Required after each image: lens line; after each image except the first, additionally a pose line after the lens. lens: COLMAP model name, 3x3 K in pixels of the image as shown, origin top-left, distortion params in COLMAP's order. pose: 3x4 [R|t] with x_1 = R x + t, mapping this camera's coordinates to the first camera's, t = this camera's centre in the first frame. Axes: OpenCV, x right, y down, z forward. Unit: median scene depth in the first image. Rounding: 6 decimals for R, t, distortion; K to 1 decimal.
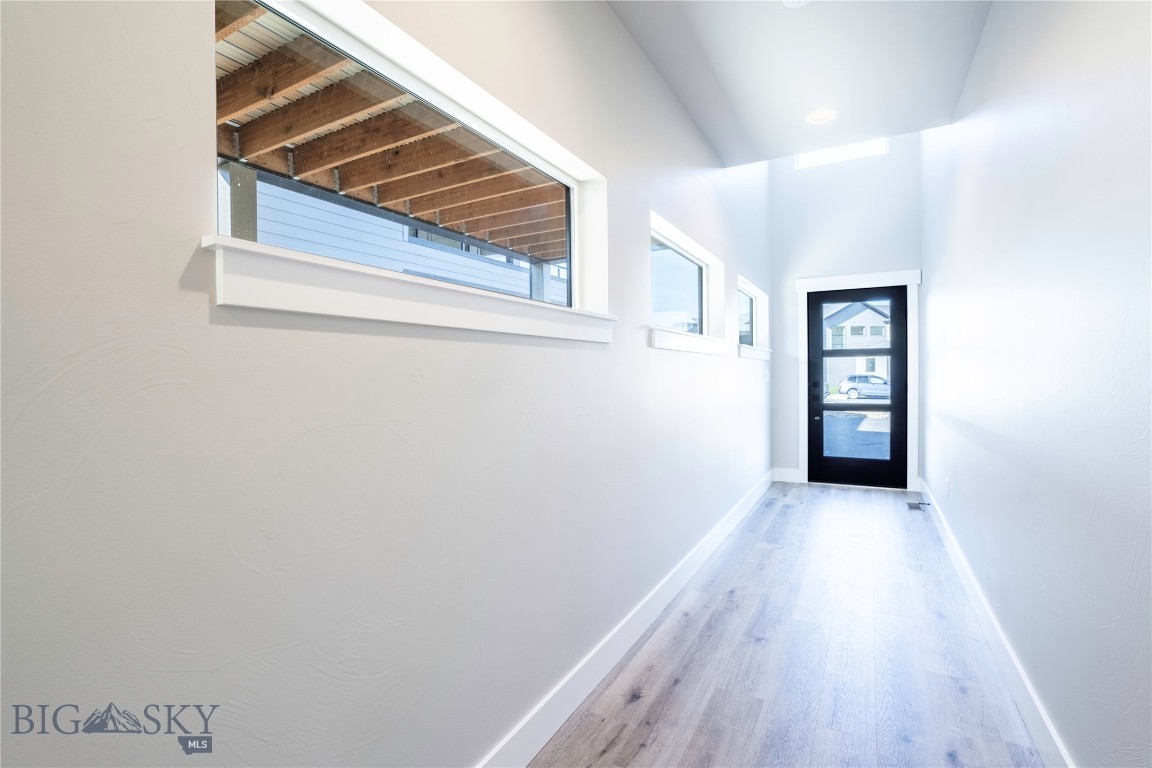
lens RADIAL K [[537.9, 0, 576.0], [0, 537.9, 384.0], [0, 0, 1]] dist [-0.056147, 0.026101]
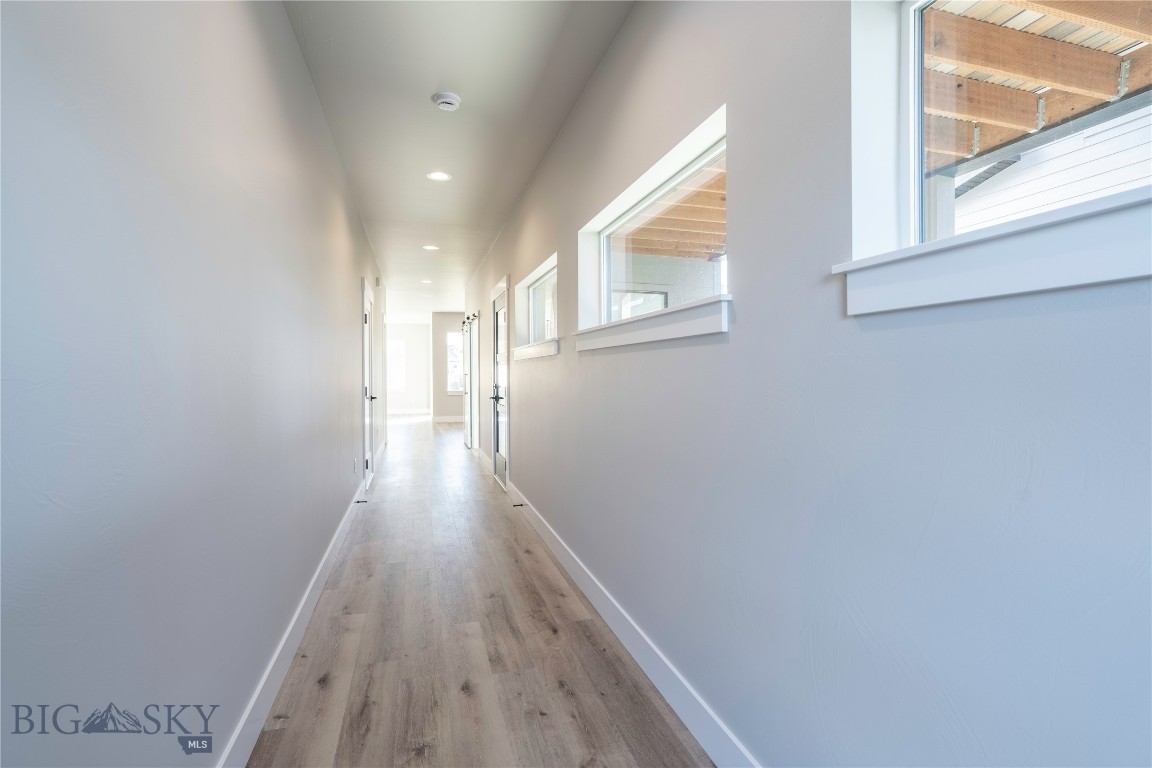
lens RADIAL K [[537.9, 0, 576.0], [0, 537.9, 384.0], [0, 0, 1]] dist [-0.056147, 0.026101]
pose [[-0.701026, 0.042800, -0.711850, 1.009118], [0.008910, 0.998645, 0.051269, -0.060805], [0.713080, 0.029599, -0.700458, 1.884039]]
